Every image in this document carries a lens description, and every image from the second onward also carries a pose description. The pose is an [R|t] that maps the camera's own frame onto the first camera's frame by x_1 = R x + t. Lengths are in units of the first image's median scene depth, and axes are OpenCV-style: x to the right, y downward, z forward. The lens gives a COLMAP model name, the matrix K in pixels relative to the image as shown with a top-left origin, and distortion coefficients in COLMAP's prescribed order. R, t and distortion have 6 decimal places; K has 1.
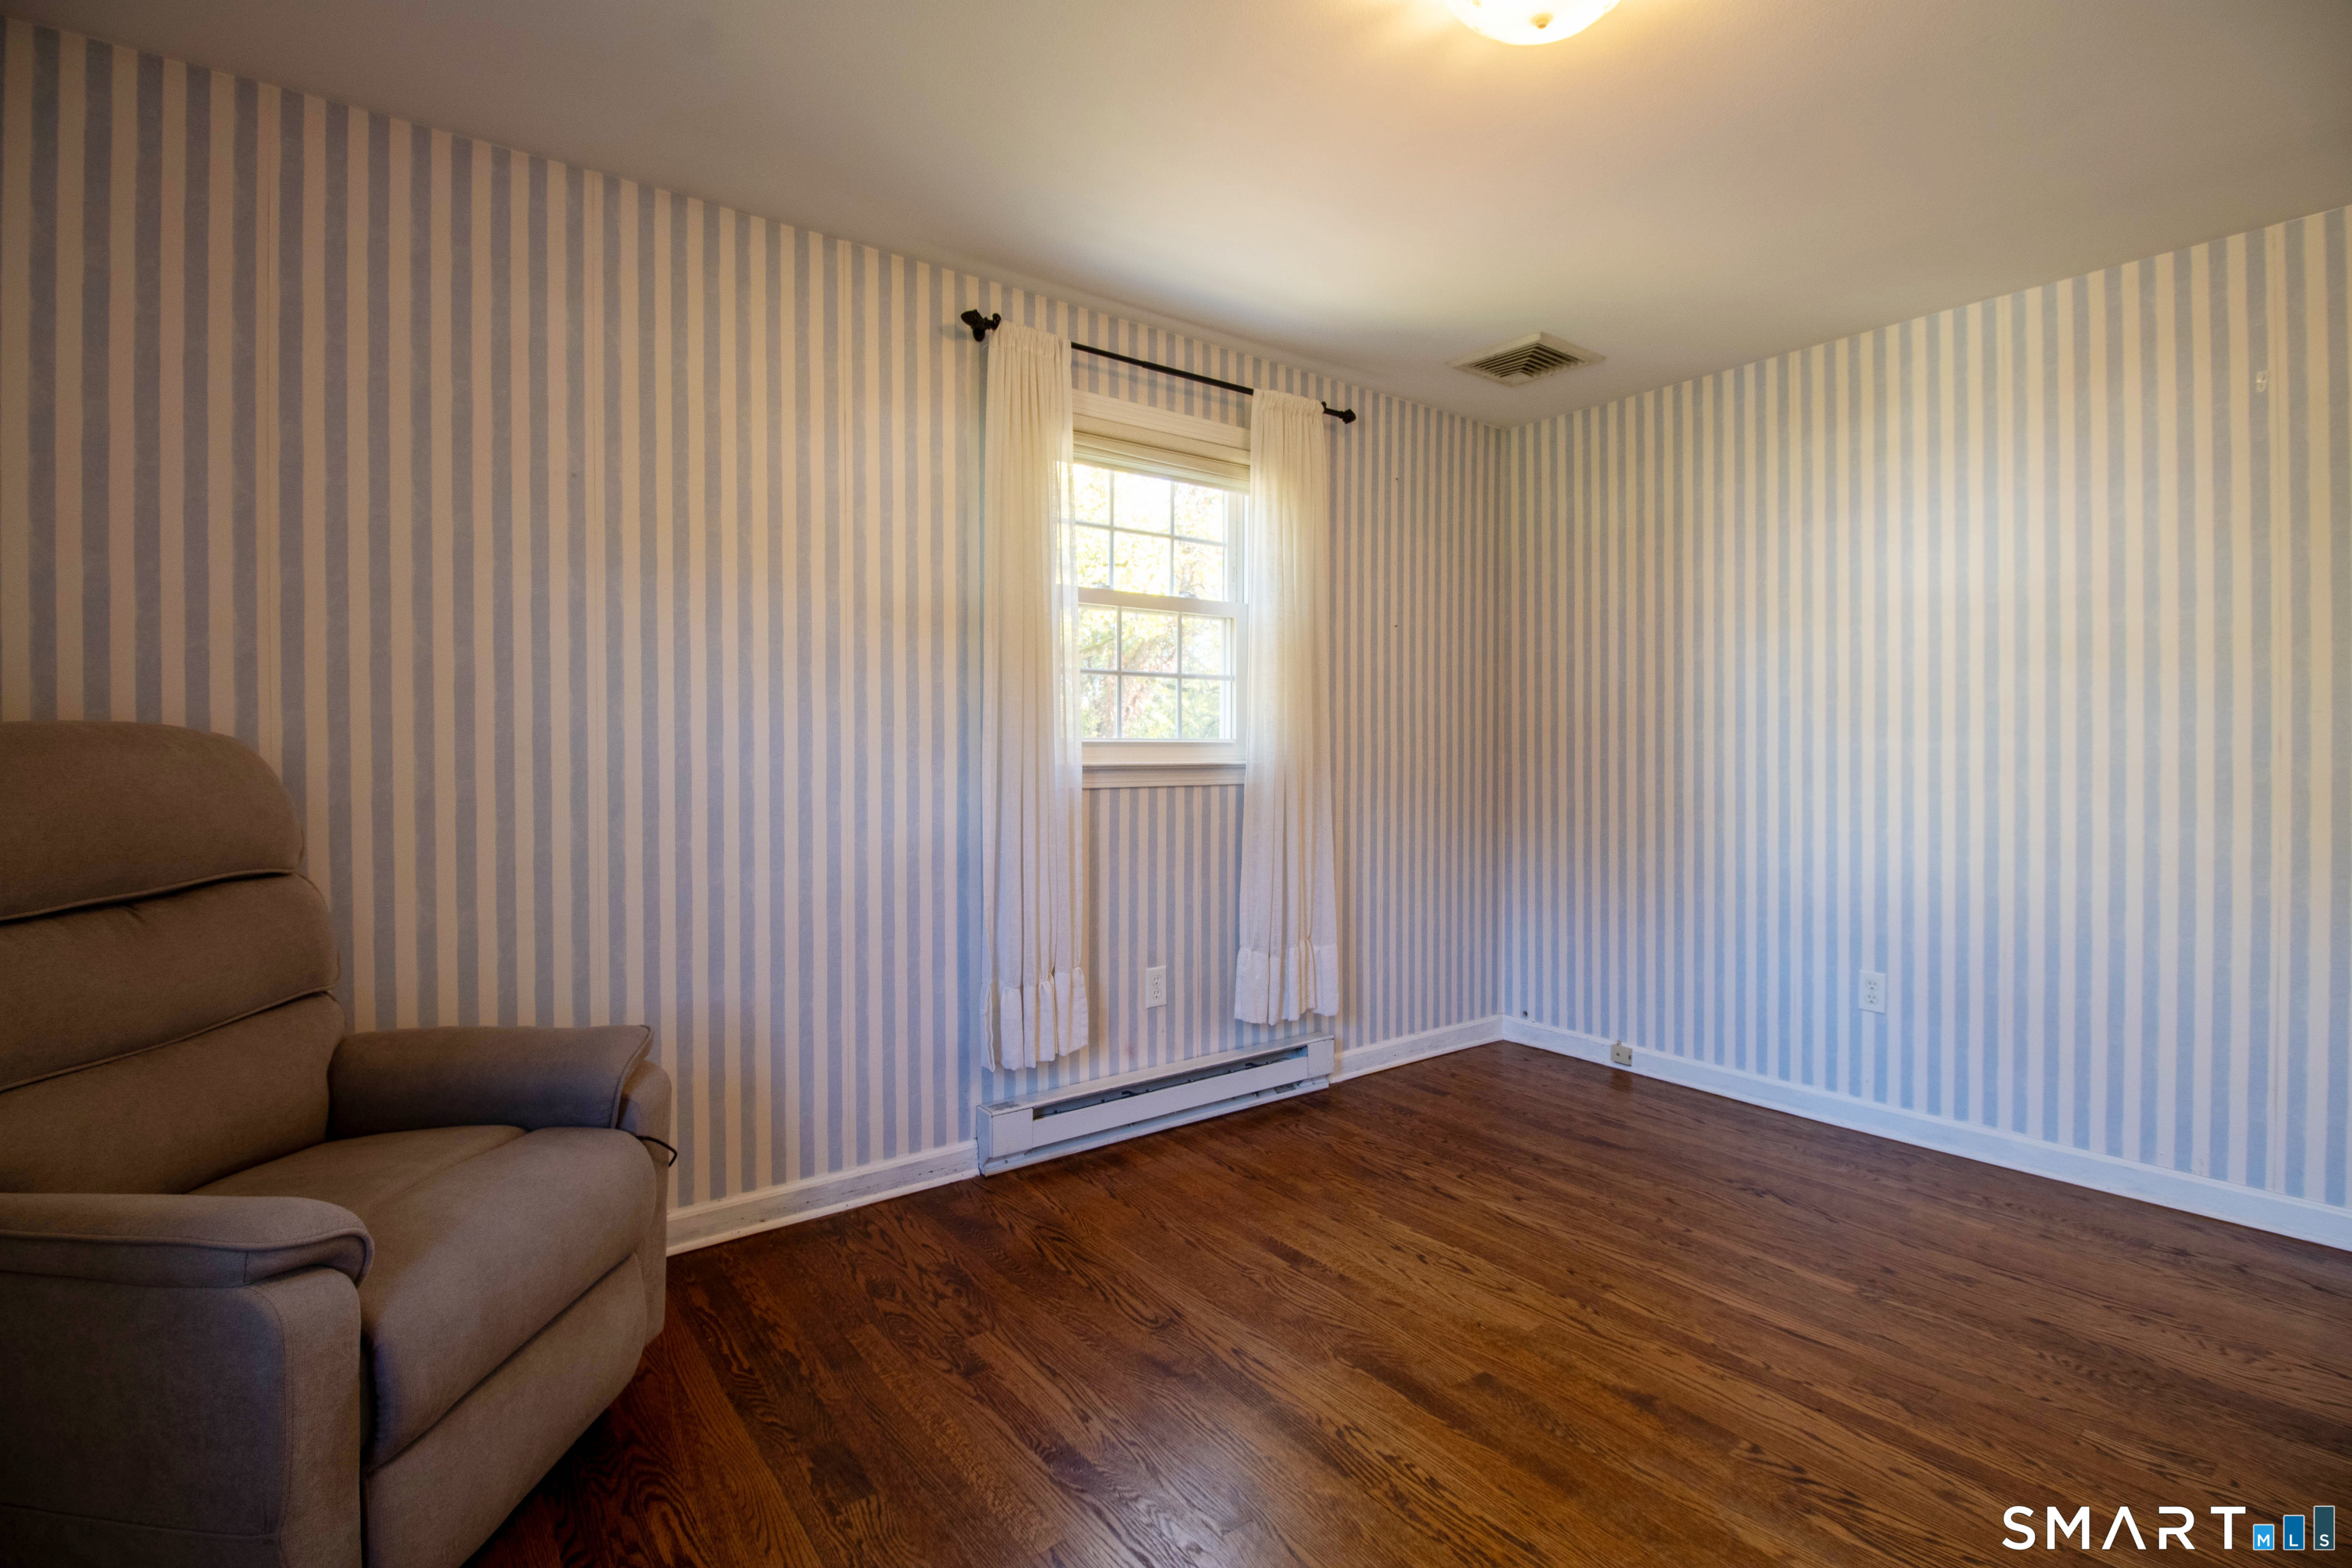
lens RADIAL K [[1071.0, 0, 1210.1], [0, 1071.0, 757.2], [0, 0, 1]] dist [-0.005380, 0.001100]
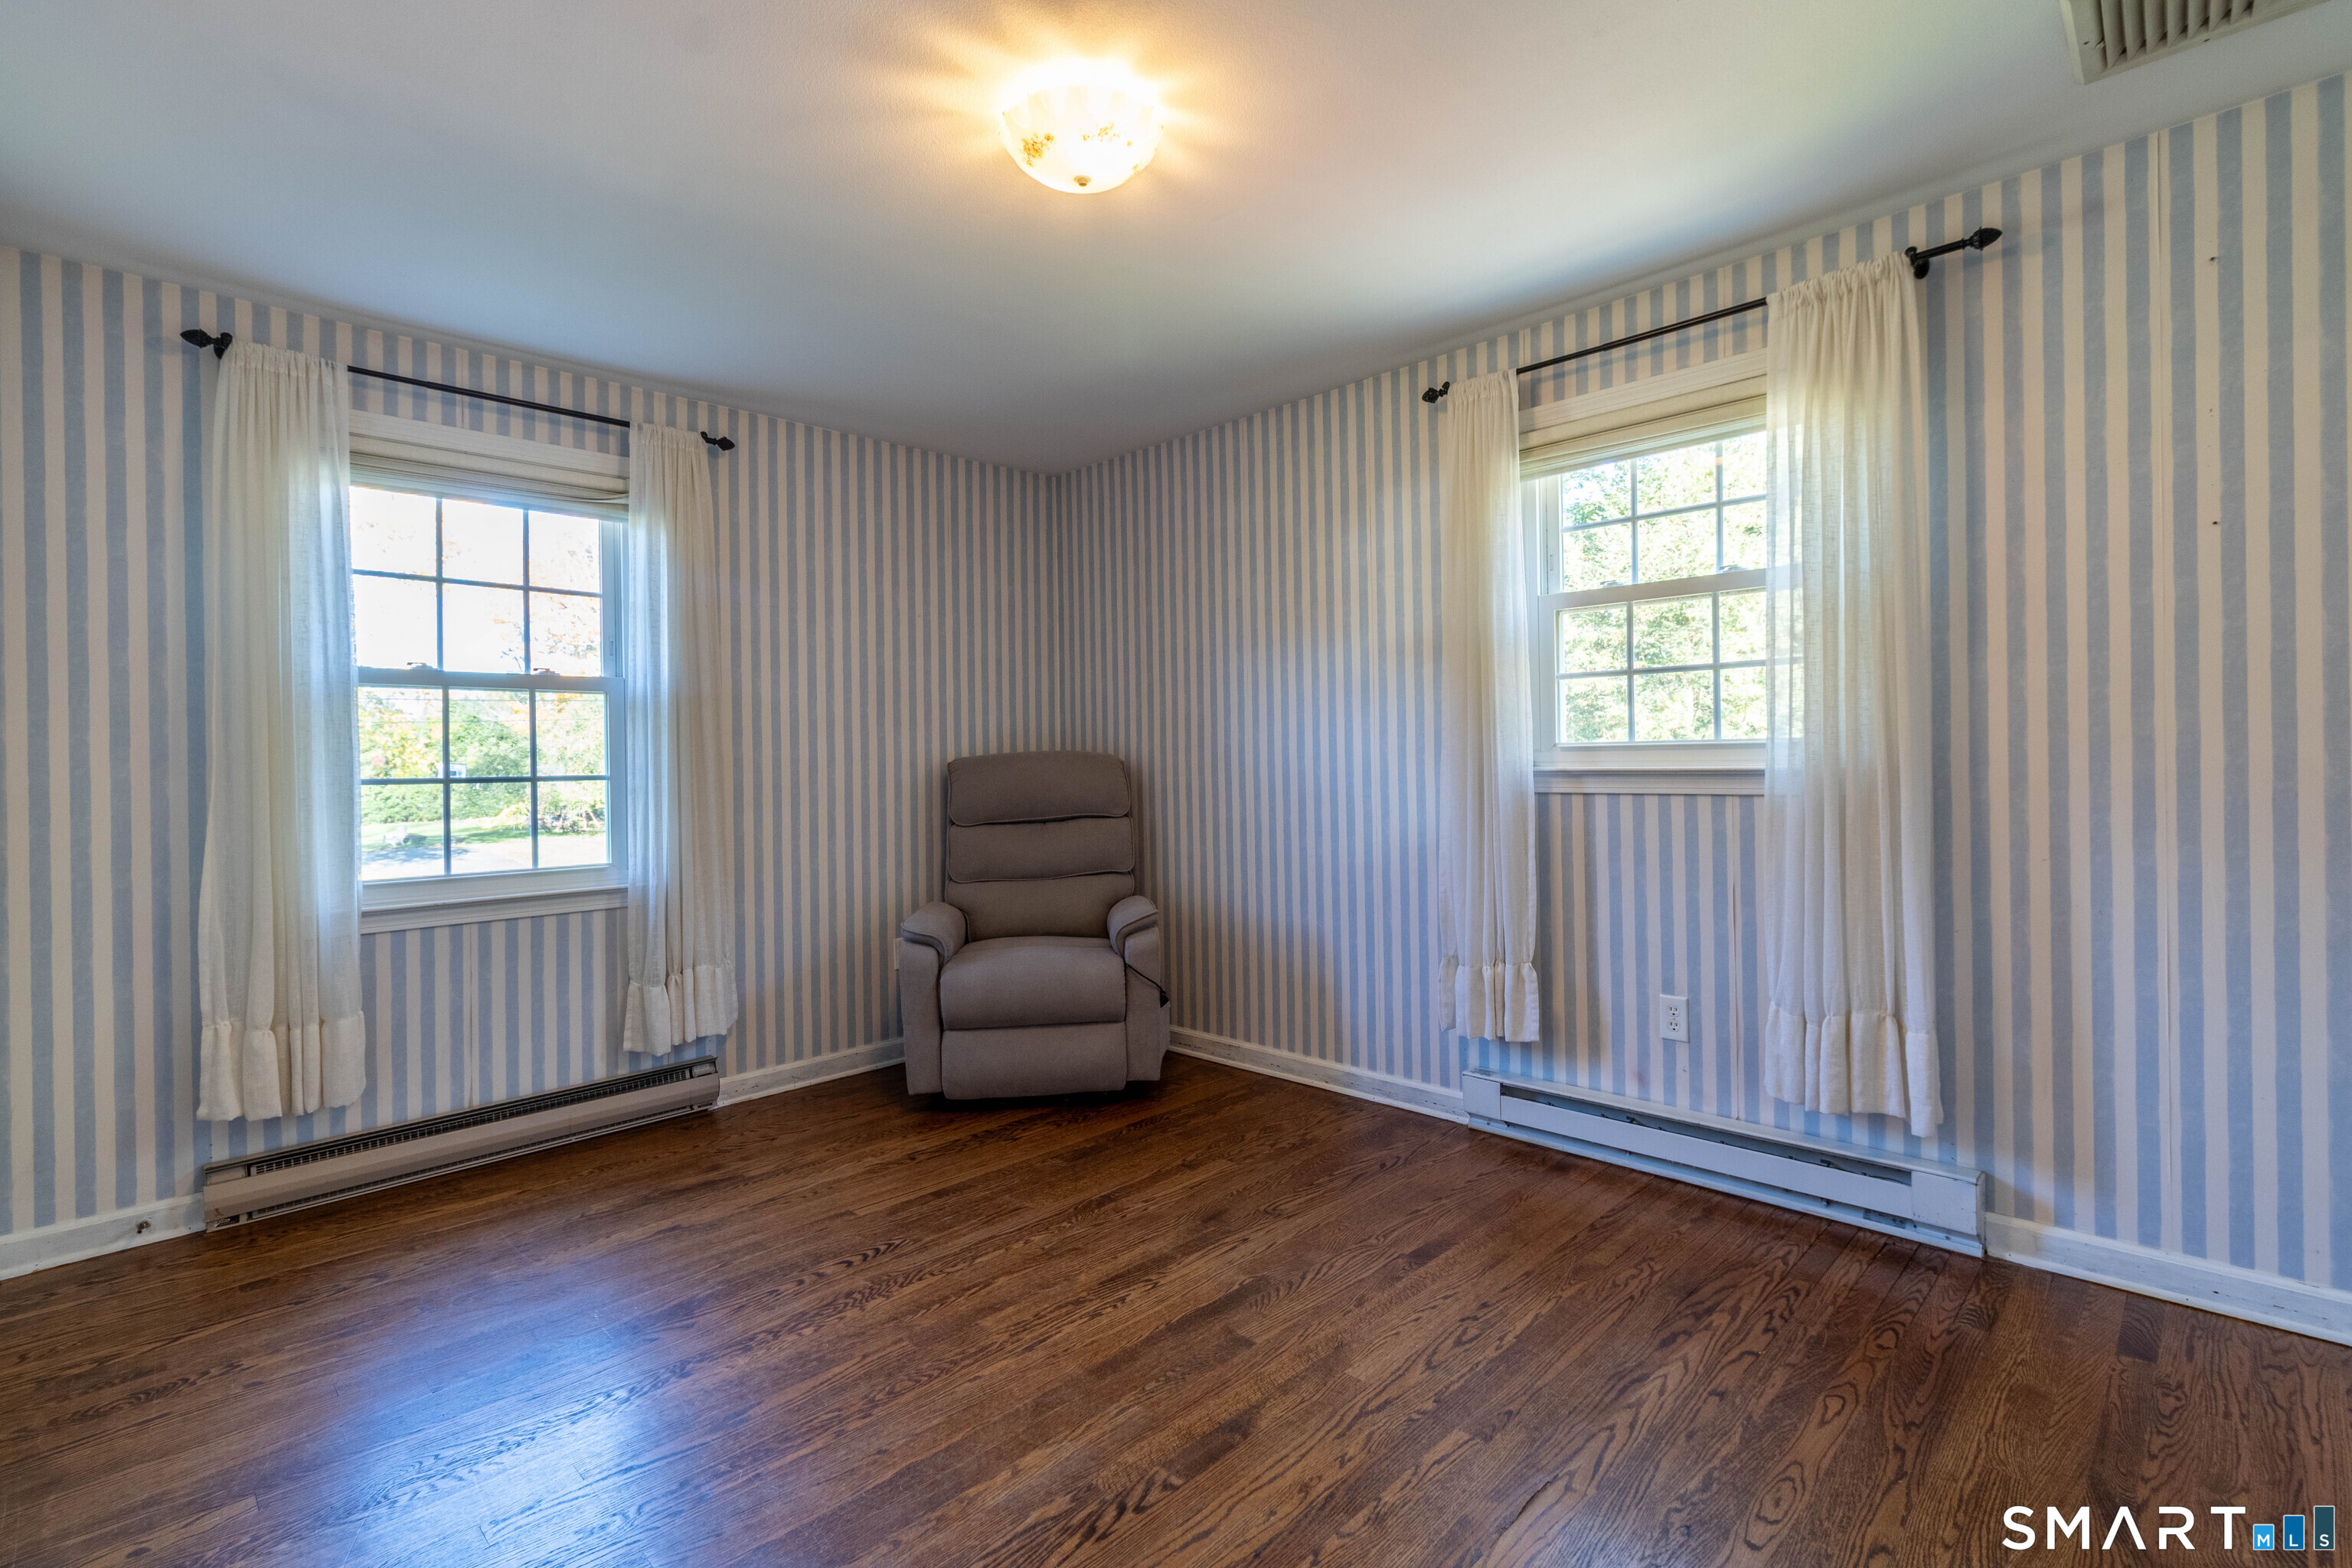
lens RADIAL K [[1071.0, 0, 1178.8], [0, 1071.0, 761.8], [0, 0, 1]] dist [-0.005380, 0.001100]
pose [[0.145412, -0.002788, -0.989367, 0.926838], [0.004798, 0.999986, -0.002112, 0.000346], [0.989360, -0.004440, 0.145423, 0.552568]]
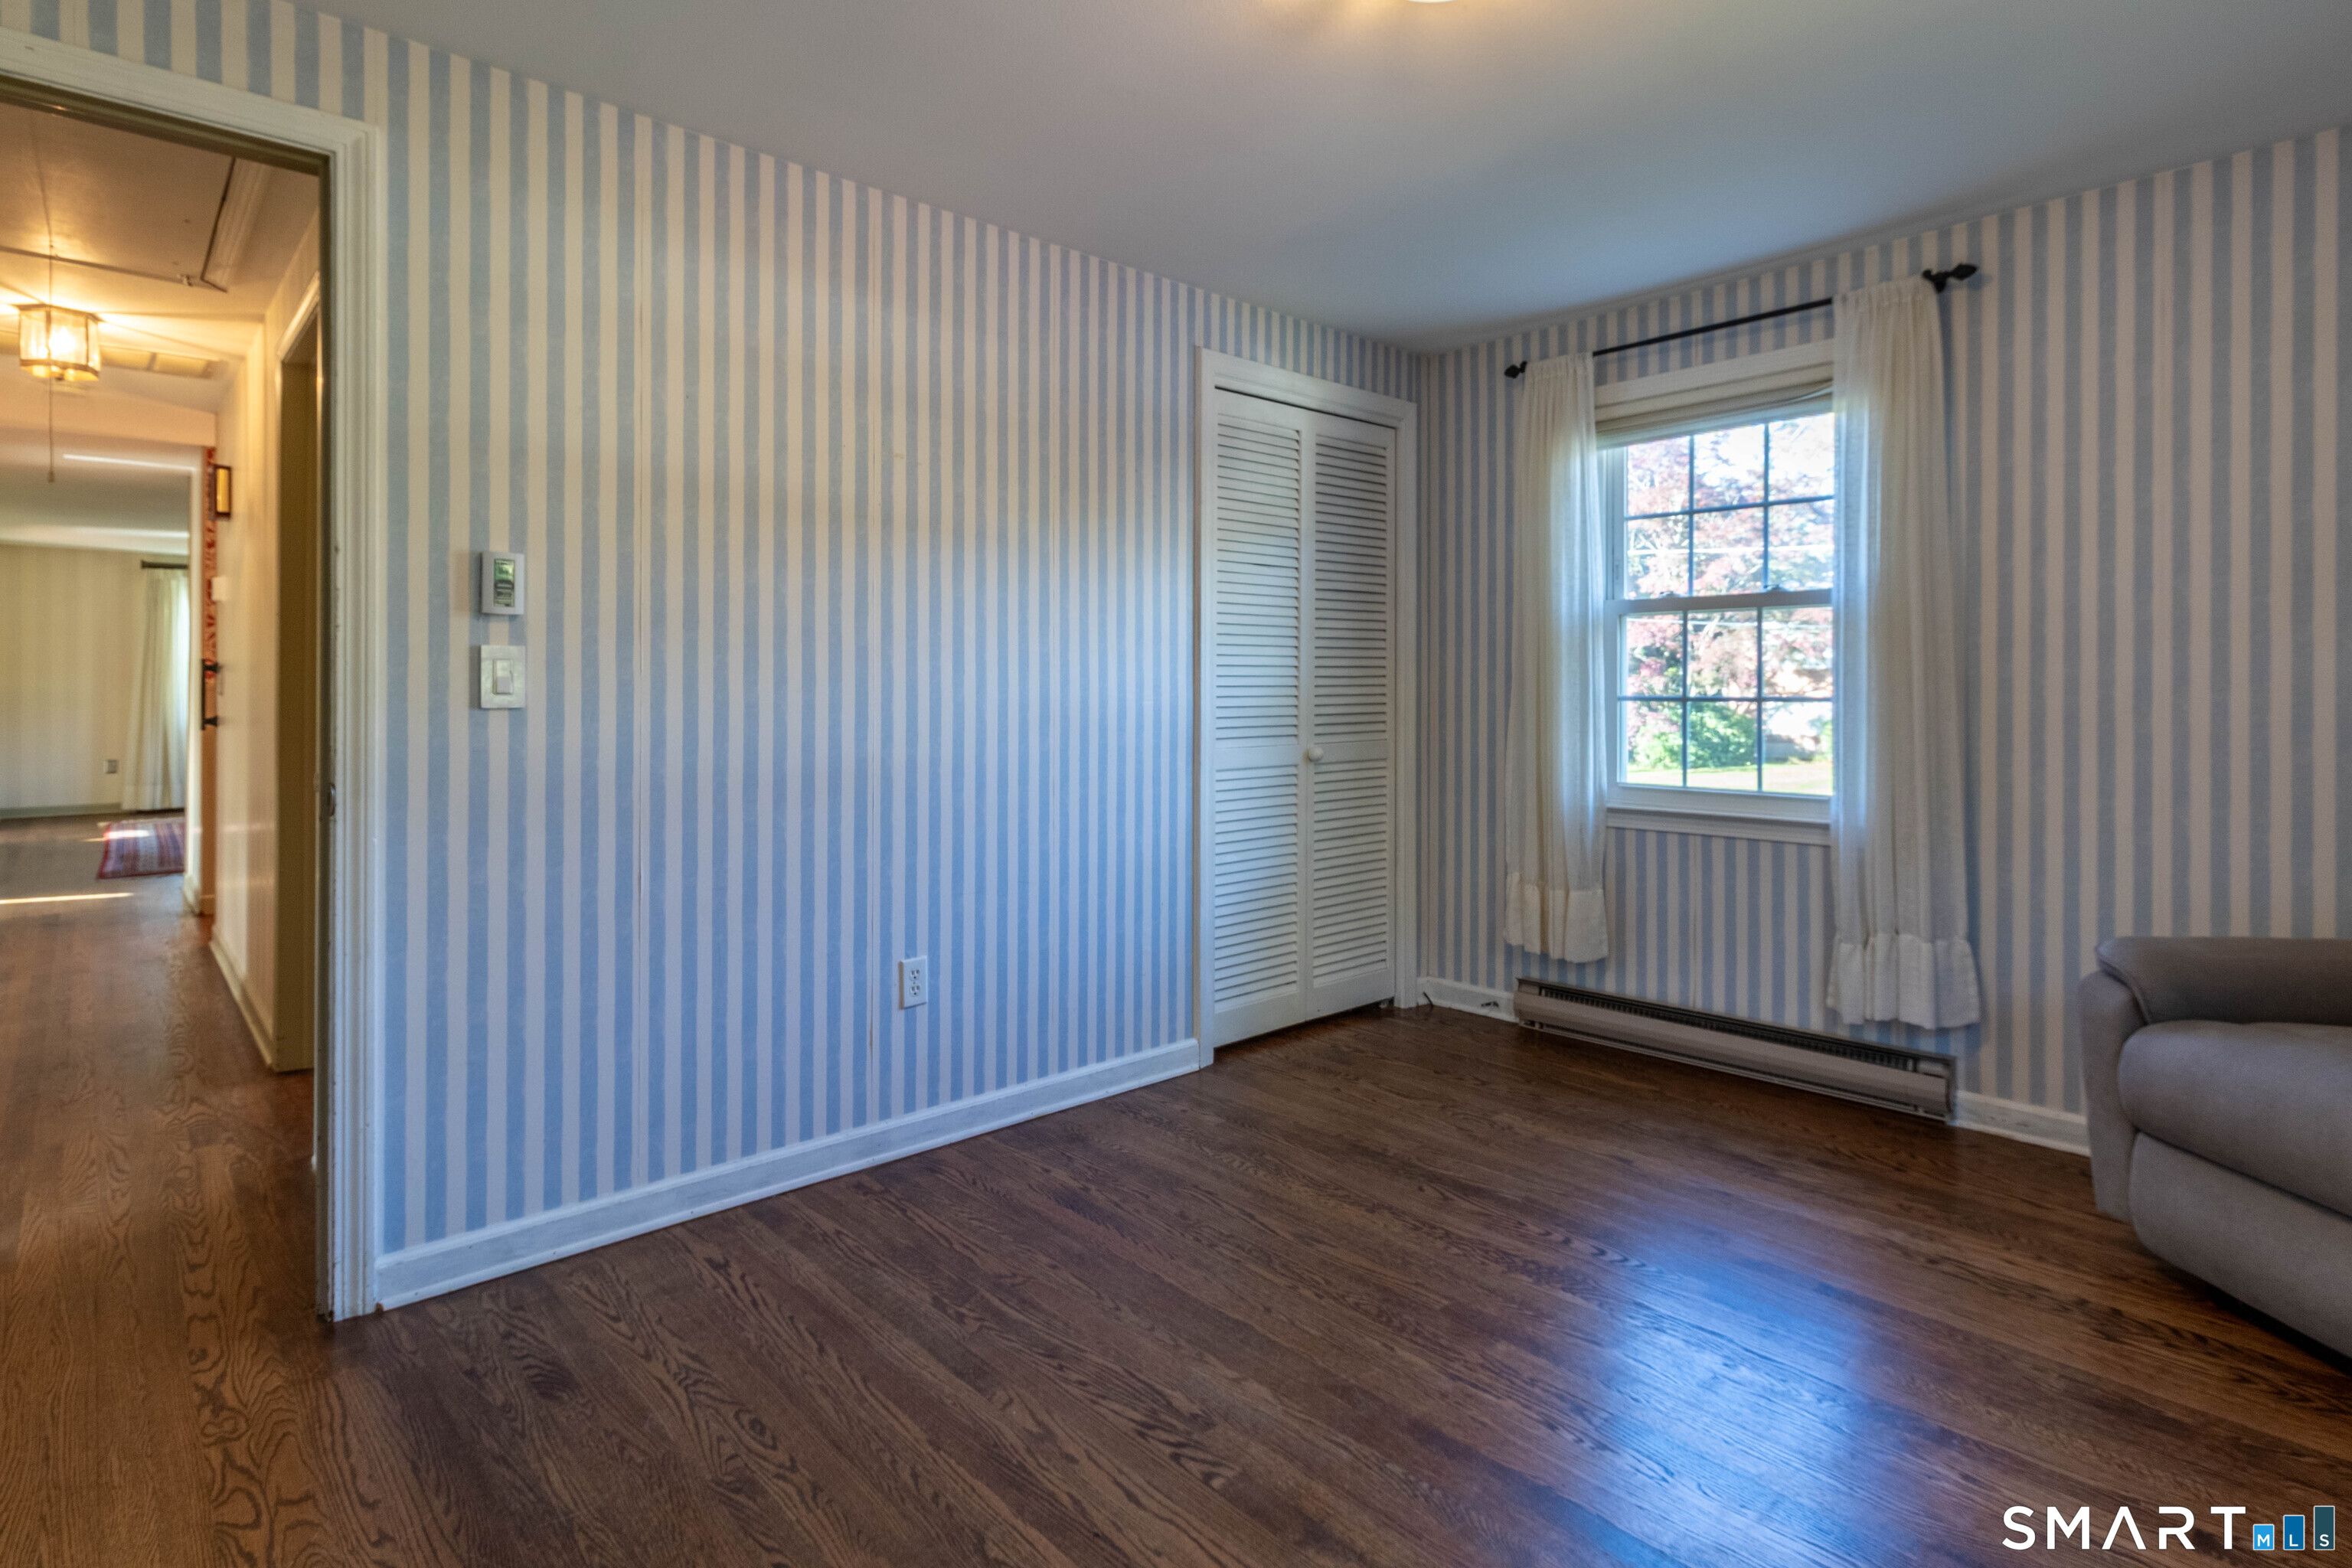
lens RADIAL K [[1205.8, 0, 1174.0], [0, 1205.8, 680.5], [0, 0, 1]] dist [0.001587, -0.000963]
pose [[-0.996659, -0.000449, -0.081670, 0.394202], [-0.000769, 0.999992, 0.003883, -0.011712], [0.081668, 0.003933, -0.996652, 1.264871]]
